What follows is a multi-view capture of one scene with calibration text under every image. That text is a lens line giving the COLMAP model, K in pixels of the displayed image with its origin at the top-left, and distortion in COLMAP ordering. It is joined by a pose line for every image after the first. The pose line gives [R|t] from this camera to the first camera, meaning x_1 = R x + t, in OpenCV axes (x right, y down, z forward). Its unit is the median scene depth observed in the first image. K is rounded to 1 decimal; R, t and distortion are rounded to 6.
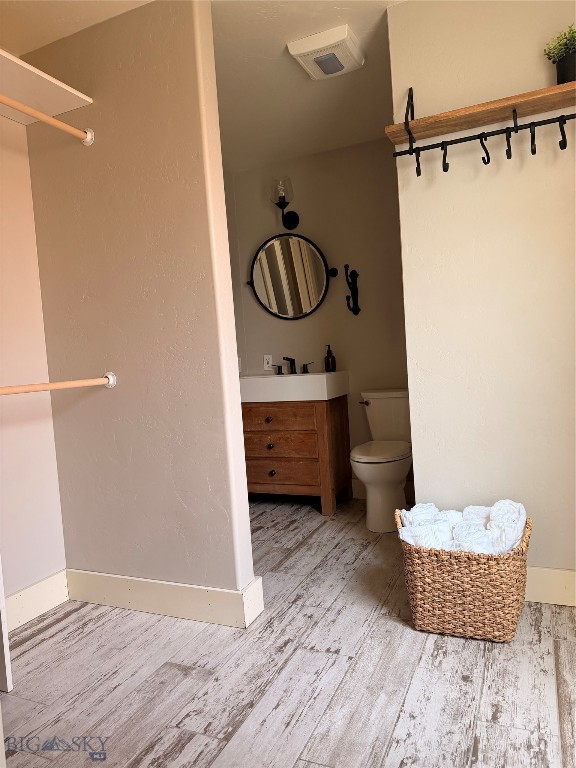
lens RADIAL K [[537.2, 0, 288.0], [0, 537.2, 384.0], [0, 0, 1]] dist [0.079211, -0.130179]
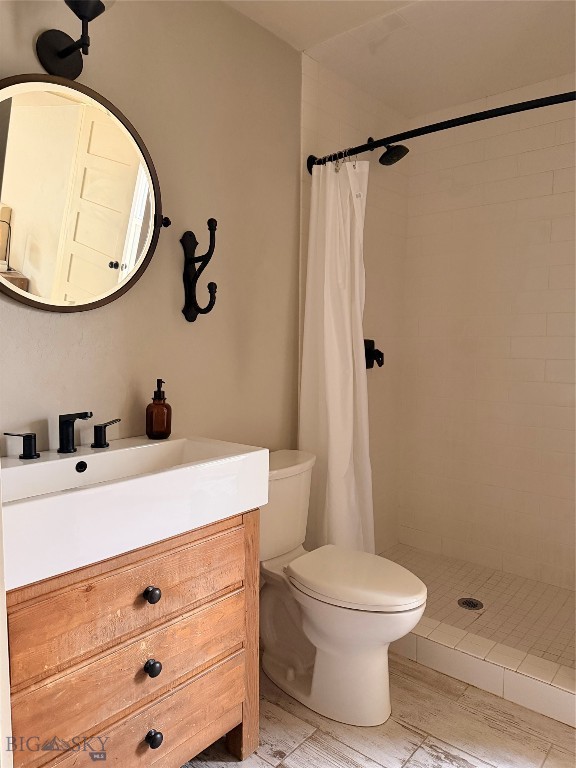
lens RADIAL K [[537.2, 0, 288.0], [0, 537.2, 384.0], [0, 0, 1]] dist [0.079211, -0.130179]
pose [[0.272610, -0.008433, 0.962088, -0.344913], [0.020808, 0.999779, 0.002868, -0.070647], [-0.961900, 0.019237, 0.272725, 0.796204]]
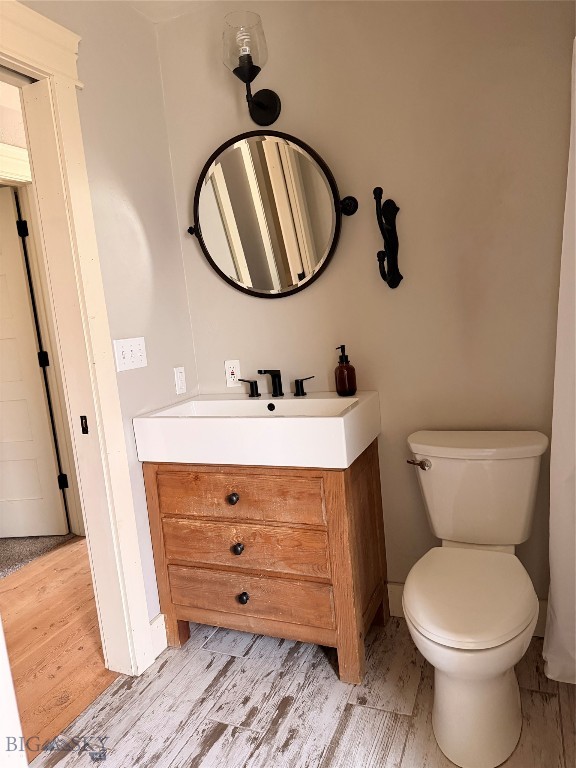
lens RADIAL K [[537.2, 0, 288.0], [0, 537.2, 384.0], [0, 0, 1]] dist [0.079211, -0.130179]
pose [[0.999428, -0.029048, 0.017346, 0.011741], [0.027369, 0.995545, 0.090224, -0.087122], [-0.019890, -0.089697, 0.995770, 0.483576]]
